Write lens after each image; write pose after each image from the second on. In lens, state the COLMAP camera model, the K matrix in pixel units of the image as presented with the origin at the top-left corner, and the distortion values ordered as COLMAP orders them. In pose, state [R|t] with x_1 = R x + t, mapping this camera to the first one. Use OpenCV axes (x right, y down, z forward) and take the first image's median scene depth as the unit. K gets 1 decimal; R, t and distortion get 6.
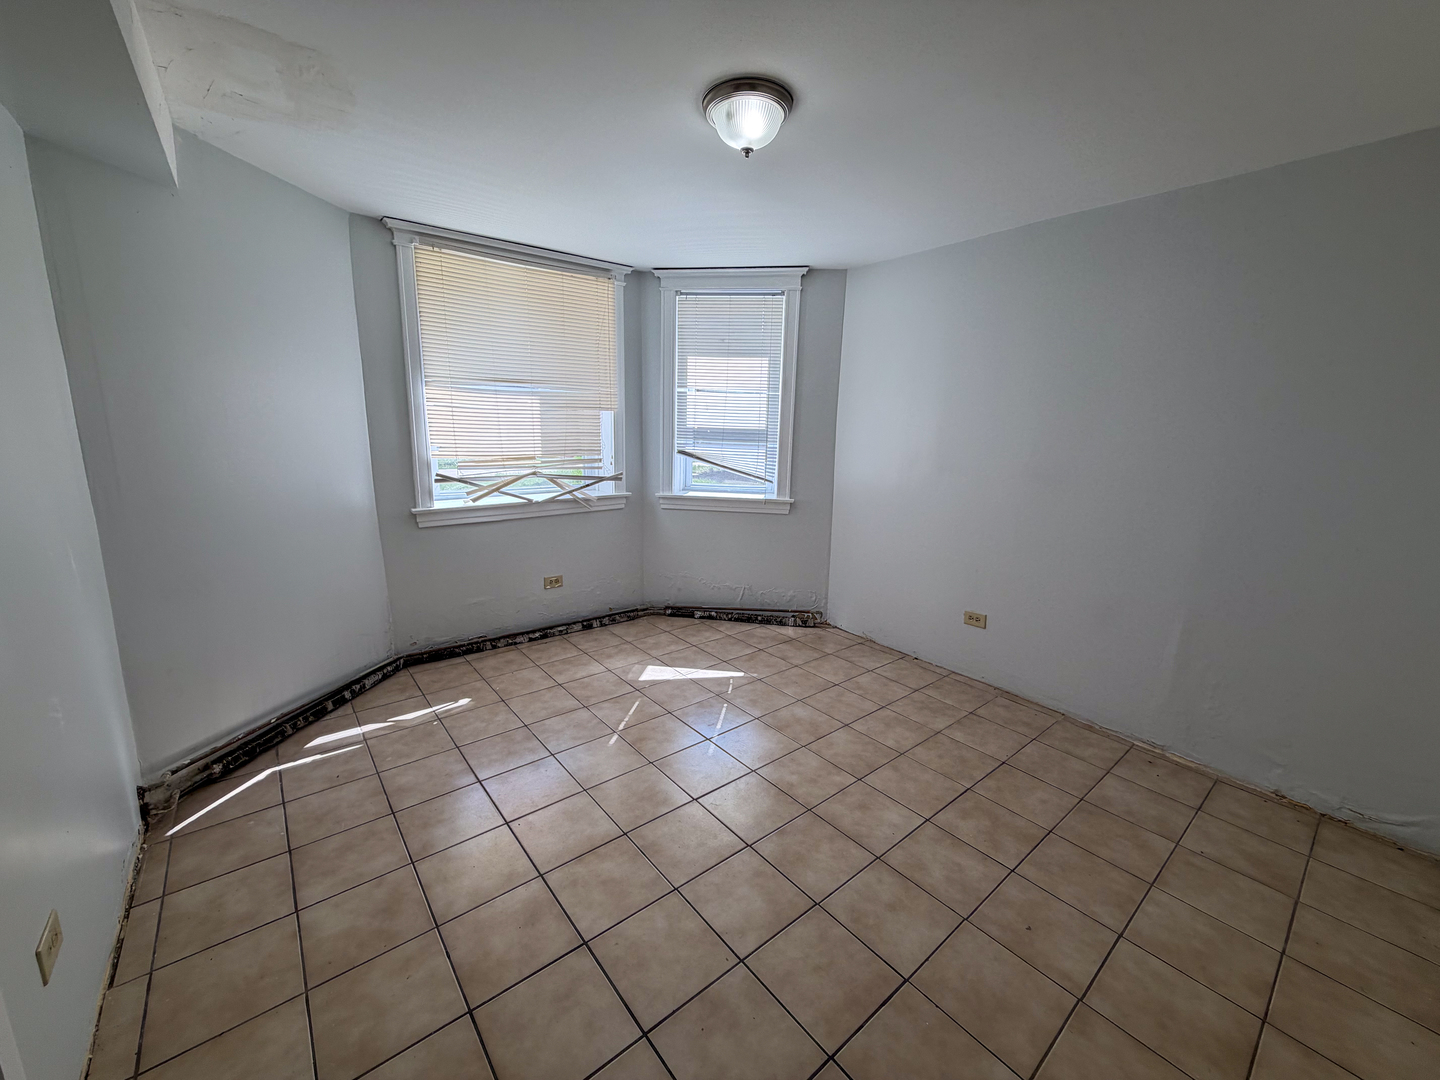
lens RADIAL K [[574.9, 0, 719.8], [0, 574.9, 537.0], [0, 0, 1]] dist [0.002489, -0.000853]
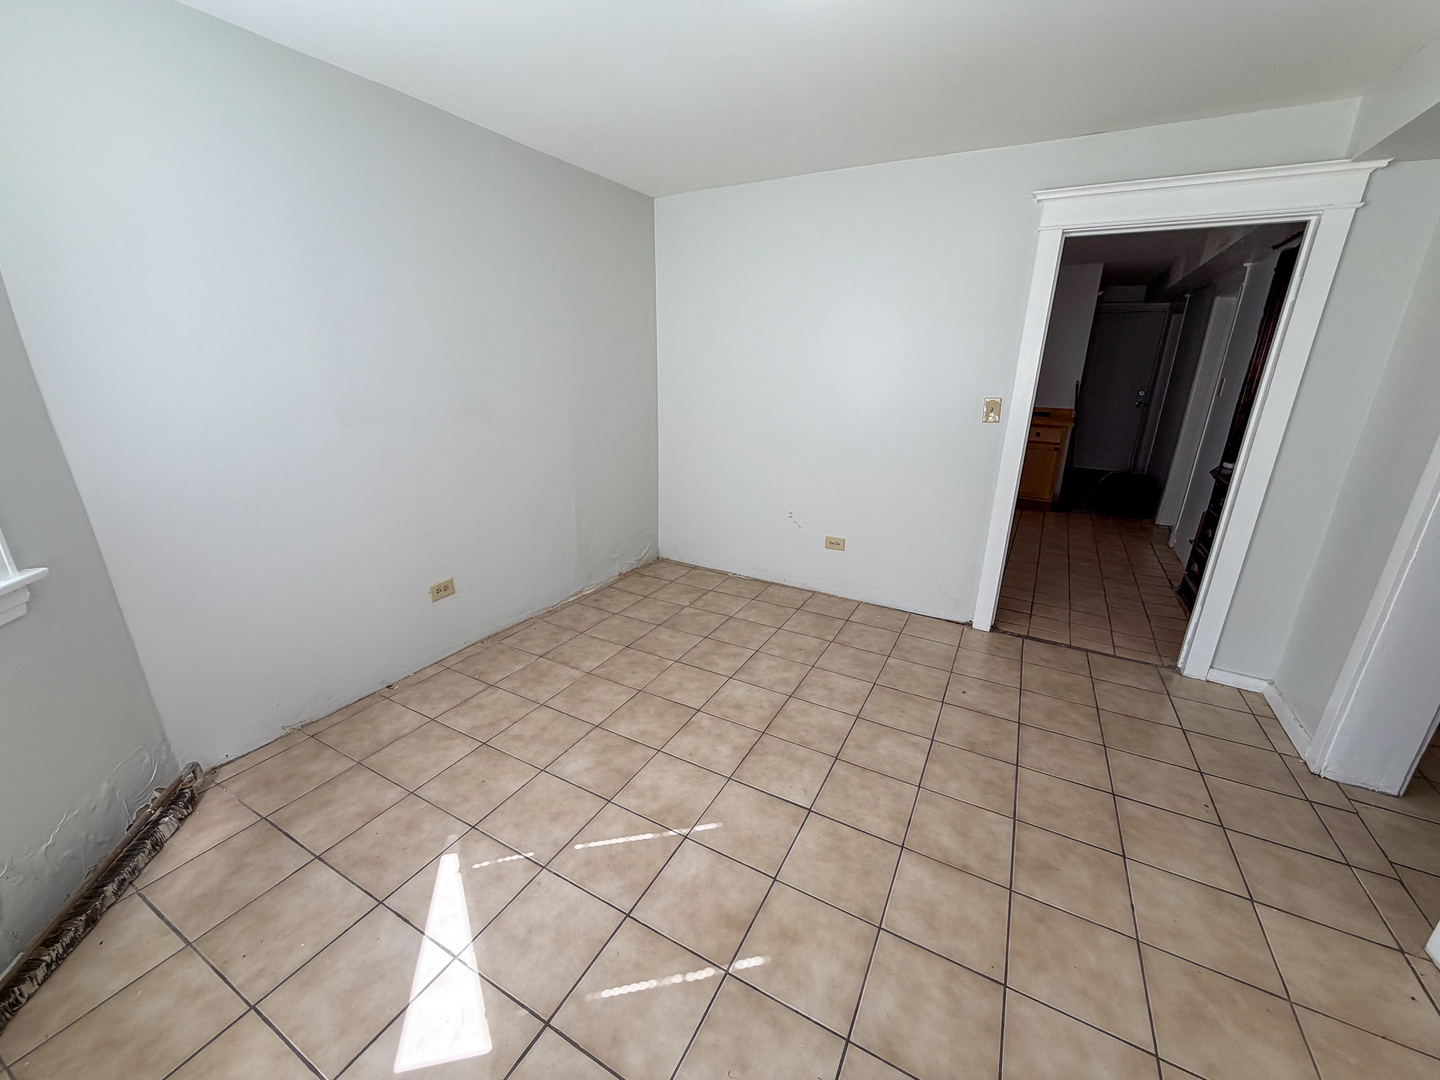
lens RADIAL K [[574.9, 0, 717.8], [0, 574.9, 544.4], [0, 0, 1]] dist [0.002489, -0.000853]
pose [[-0.380711, -0.315356, 0.869258, -0.526445], [0.155129, 0.904945, 0.396245, -0.234492], [-0.911589, 0.285702, -0.295601, 1.076224]]
